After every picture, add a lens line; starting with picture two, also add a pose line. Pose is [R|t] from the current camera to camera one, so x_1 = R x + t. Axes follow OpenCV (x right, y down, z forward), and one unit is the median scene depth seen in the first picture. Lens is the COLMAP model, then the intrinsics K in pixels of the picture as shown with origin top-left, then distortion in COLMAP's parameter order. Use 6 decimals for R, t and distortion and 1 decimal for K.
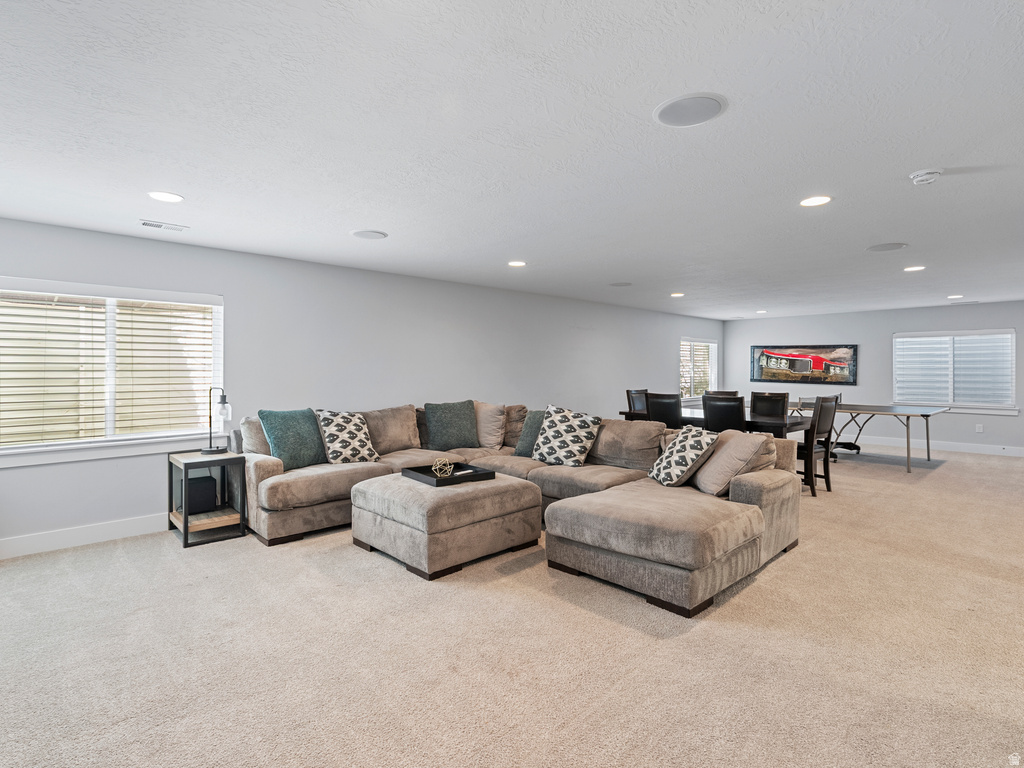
lens RADIAL K [[542.2, 0, 519.3], [0, 542.2, 386.2], [0, 0, 1]] dist [0.025527, -0.002029]
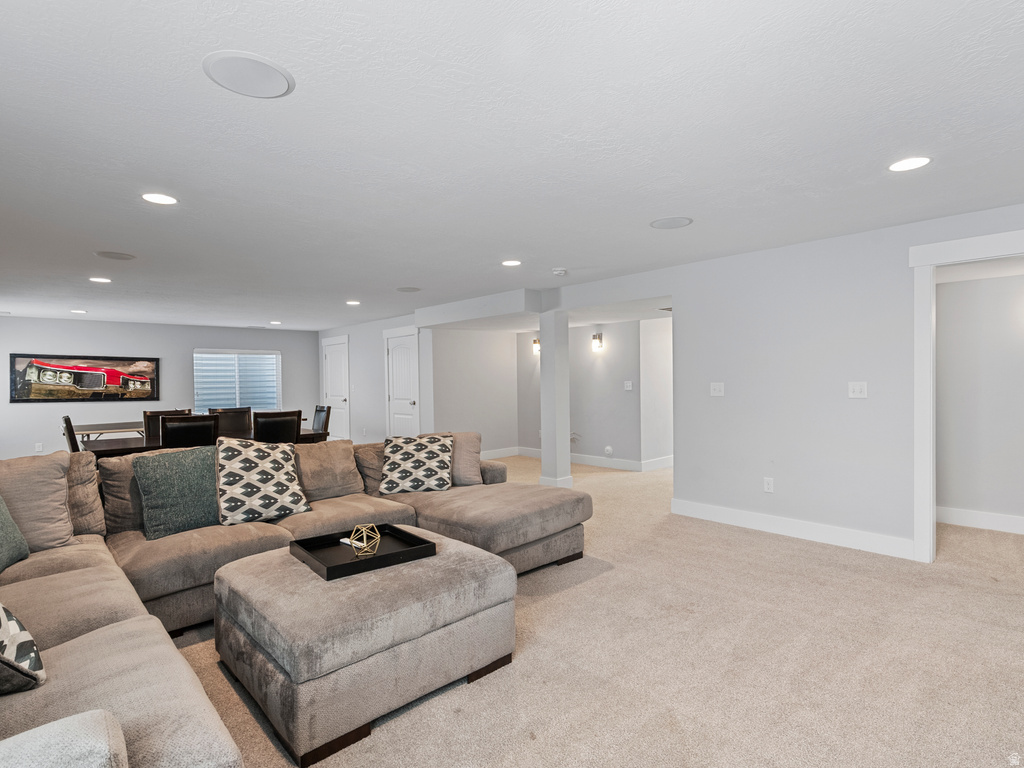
lens RADIAL K [[542.2, 0, 519.3], [0, 542.2, 386.2], [0, 0, 1]] dist [0.025527, -0.002029]
pose [[0.006088, -0.016360, 0.999848, -0.328183], [0.047524, 0.998741, 0.016053, -0.011447], [-0.998852, 0.047419, 0.006858, 0.350061]]
